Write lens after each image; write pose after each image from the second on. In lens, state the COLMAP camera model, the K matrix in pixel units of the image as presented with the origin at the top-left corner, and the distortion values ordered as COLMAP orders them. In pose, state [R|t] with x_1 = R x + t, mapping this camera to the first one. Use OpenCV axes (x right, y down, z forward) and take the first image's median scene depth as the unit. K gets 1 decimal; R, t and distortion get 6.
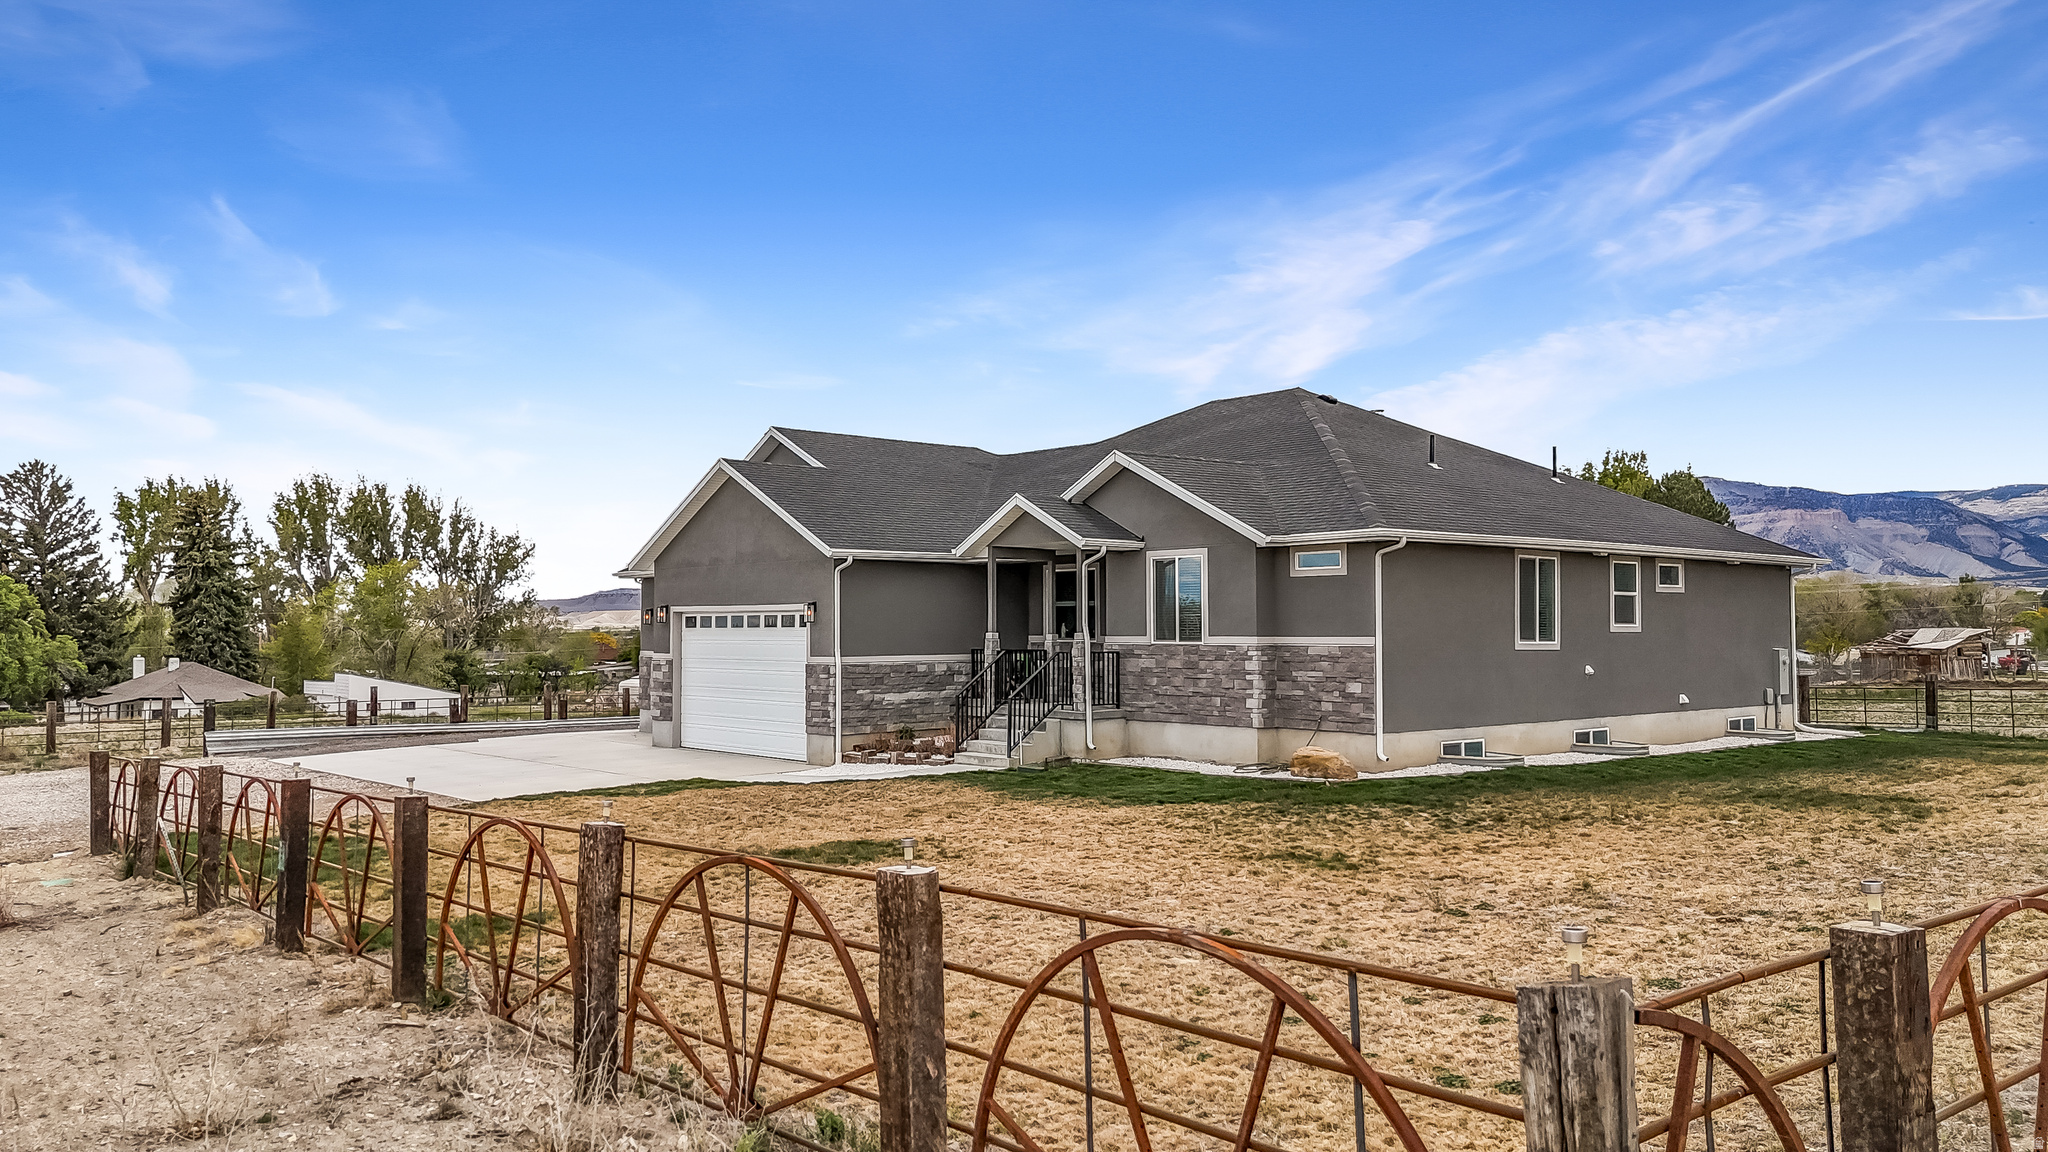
lens RADIAL K [[1491.8, 0, 1016.7], [0, 1491.8, 581.9], [0, 0, 1]] dist [0.102788, -0.085105]
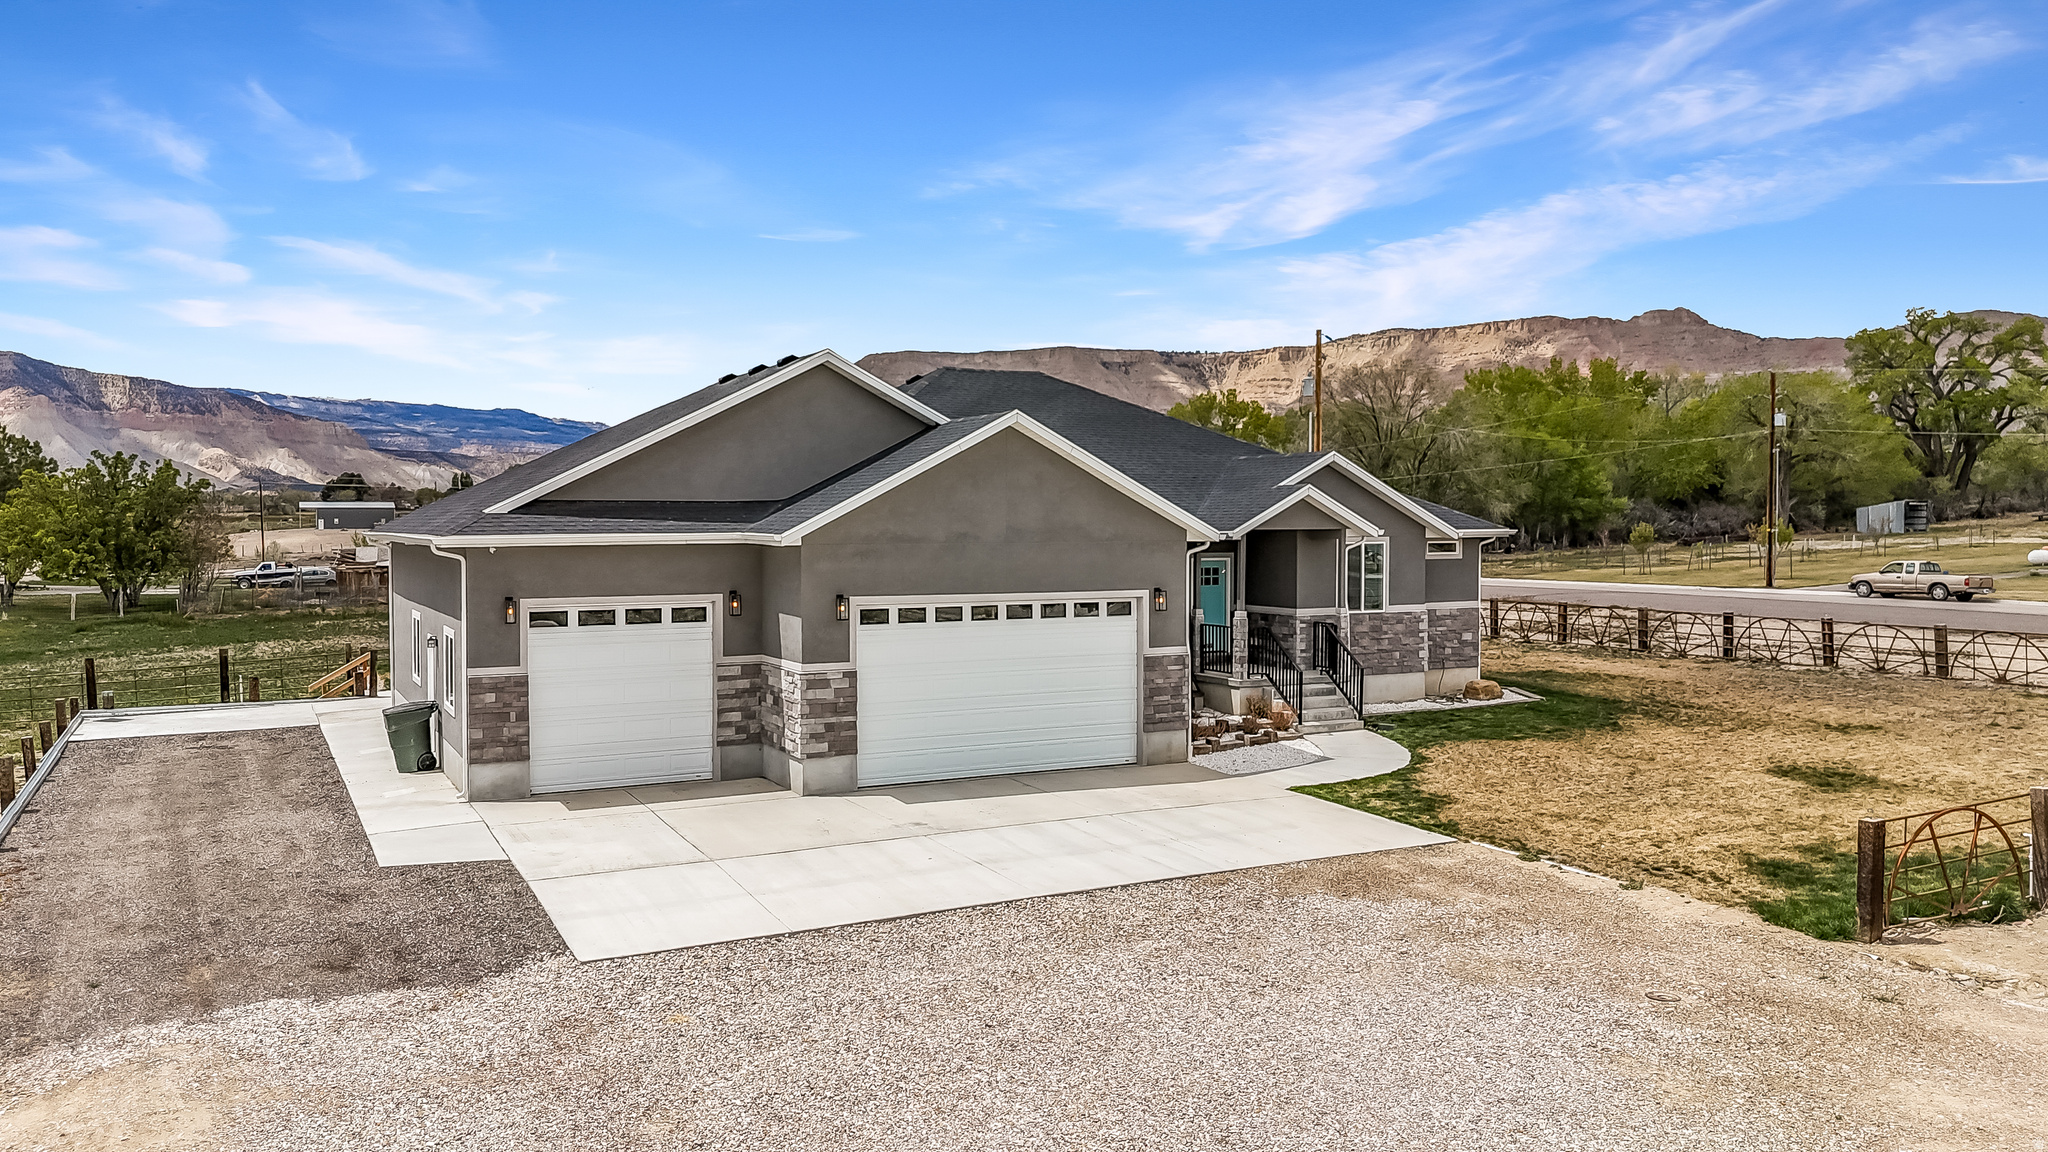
lens RADIAL K [[1506.3, 0, 1022.8], [0, 1506.3, 586.9], [0, 0, 1]] dist [0.083797, -0.086648]
pose [[0.233496, -0.041575, 0.971468, -0.758140], [-0.029763, 0.998312, 0.049877, -0.022097], [-0.971902, -0.040560, 0.231865, 0.627337]]
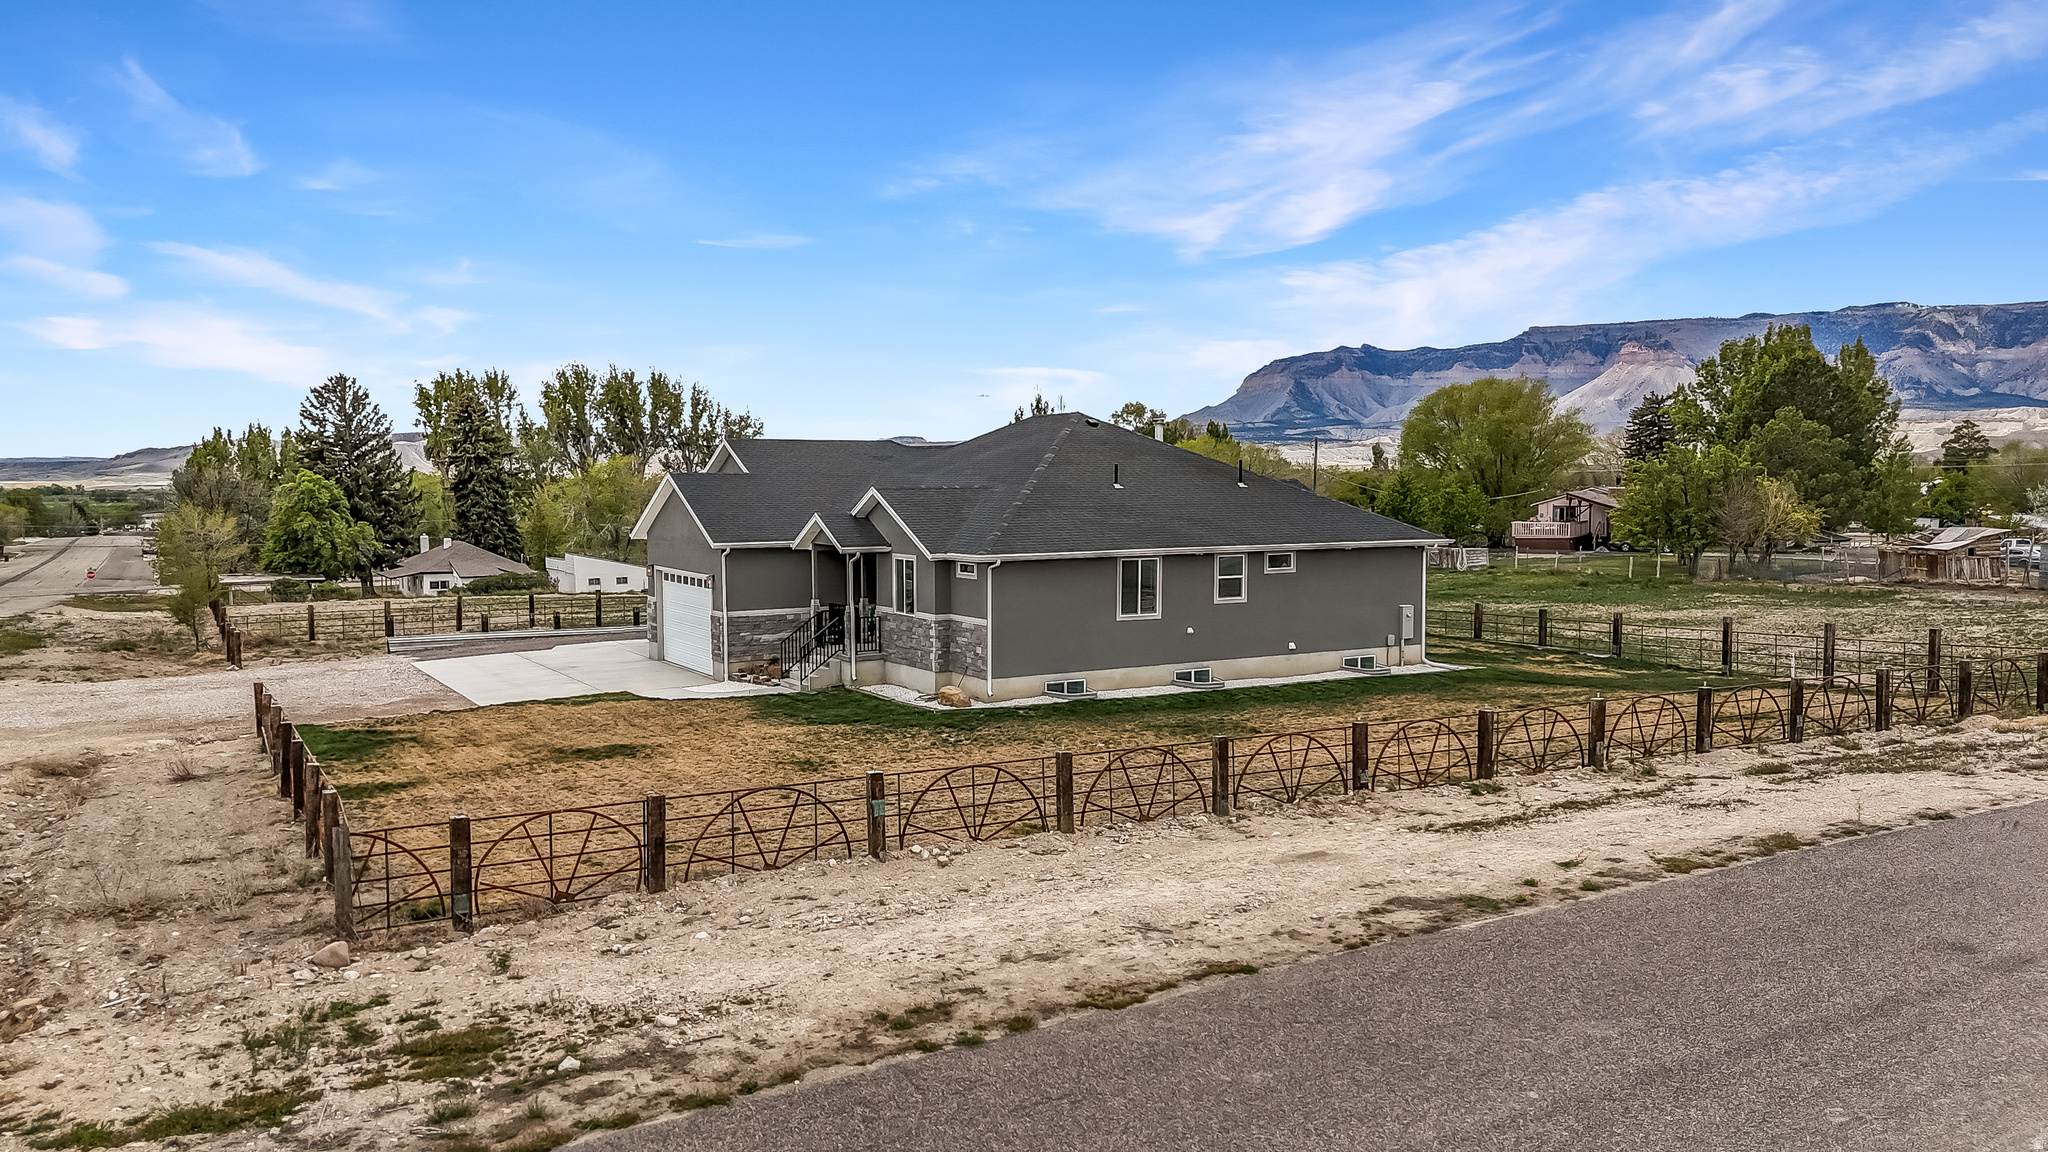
lens RADIAL K [[1503.1, 0, 1024.0], [0, 1503.1, 576.0], [0, 0, 1]] dist [0.084066, -0.082658]
pose [[0.984524, 0.009485, -0.174994, 0.321258], [0.007814, 0.995165, 0.097902, -0.096293], [0.175077, -0.097754, 0.979690, -0.324426]]
